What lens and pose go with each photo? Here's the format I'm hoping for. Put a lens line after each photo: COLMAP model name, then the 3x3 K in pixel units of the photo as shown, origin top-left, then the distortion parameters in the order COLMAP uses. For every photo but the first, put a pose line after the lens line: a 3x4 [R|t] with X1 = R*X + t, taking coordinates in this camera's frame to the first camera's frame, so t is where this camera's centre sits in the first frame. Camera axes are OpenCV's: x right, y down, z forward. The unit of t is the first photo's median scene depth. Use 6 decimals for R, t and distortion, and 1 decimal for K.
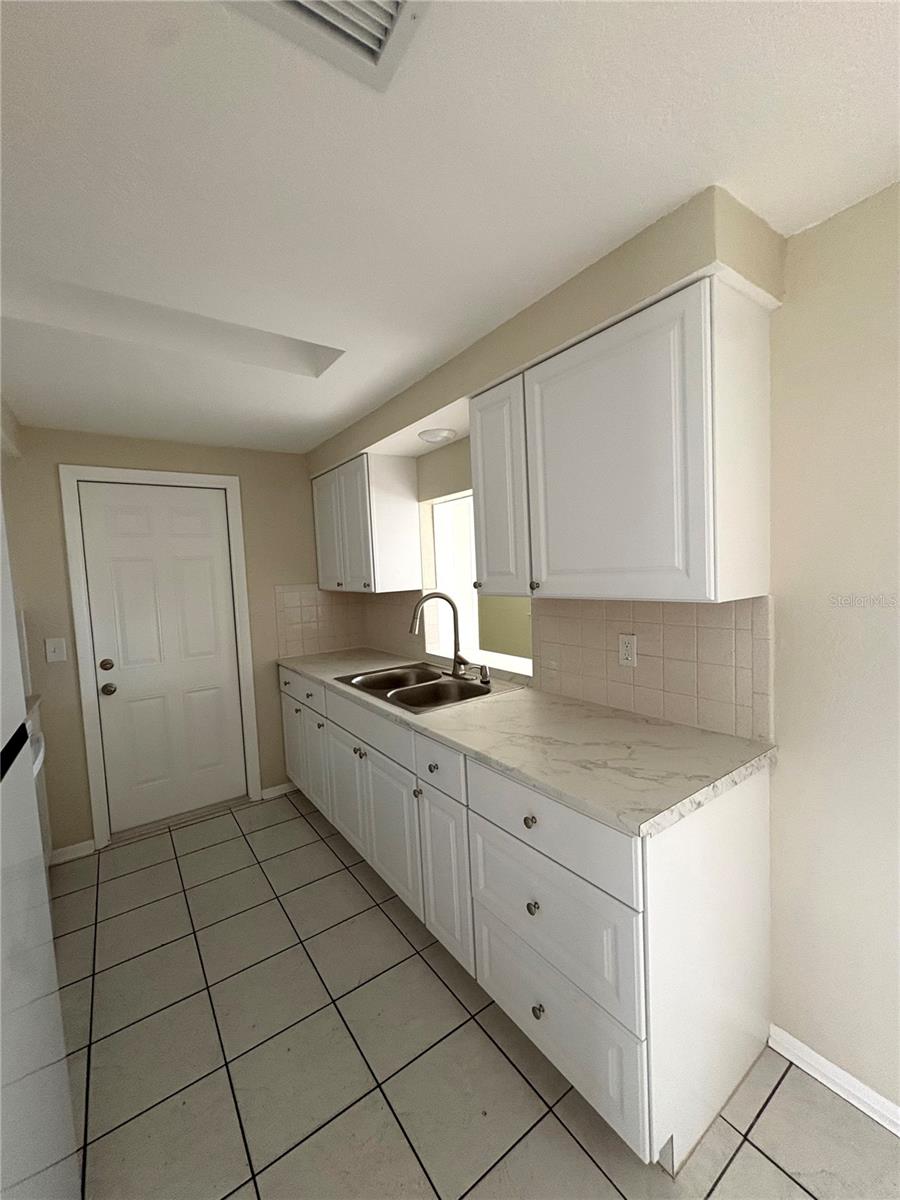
lens RADIAL K [[482.1, 0, 452.8], [0, 482.1, 598.4], [0, 0, 1]] dist [-0.000400, 0.000020]
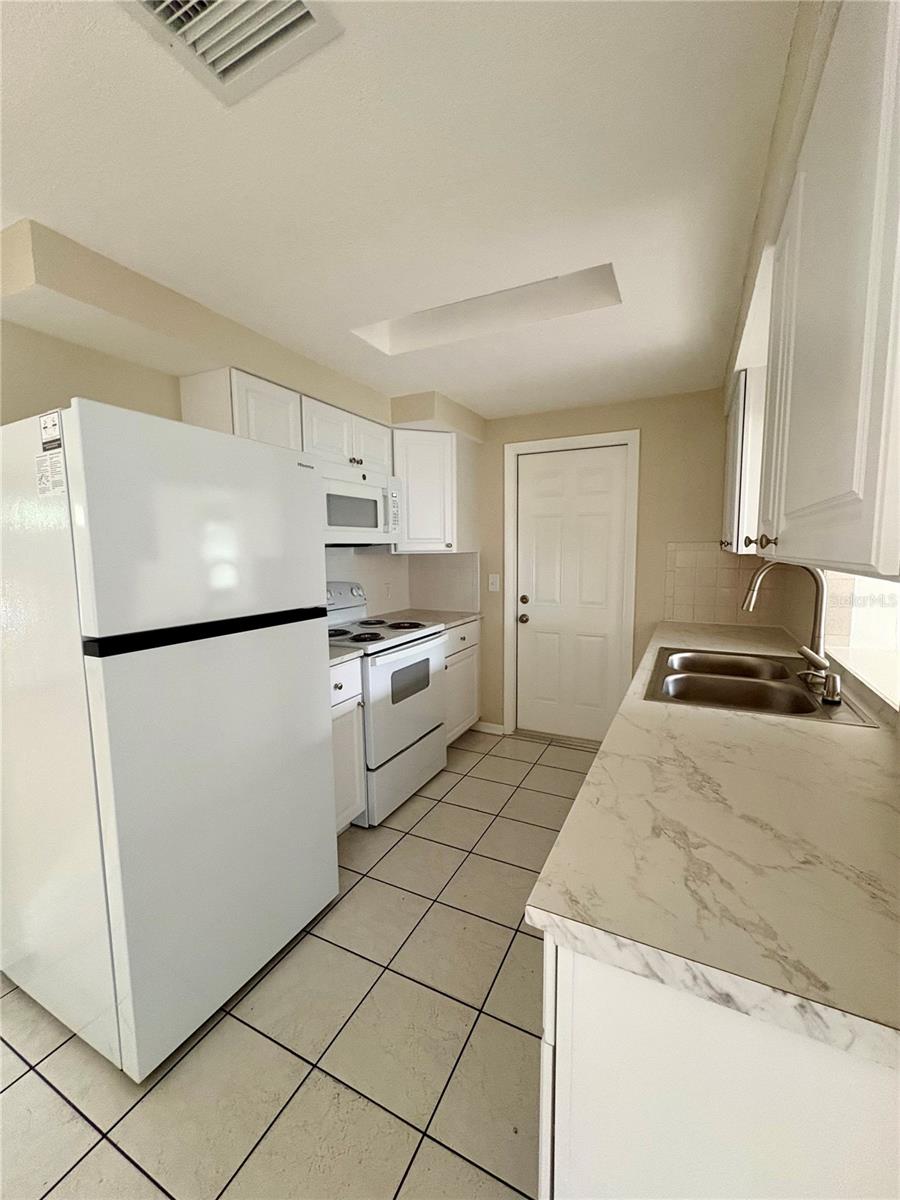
lens RADIAL K [[482.1, 0, 448.8], [0, 482.1, 598.9], [0, 0, 1]] dist [-0.000400, 0.000020]
pose [[0.465434, 0.133403, -0.874971, 0.328713], [-0.065034, 0.991058, 0.116508, -0.000044], [0.882690, 0.002676, 0.469948, 0.235914]]
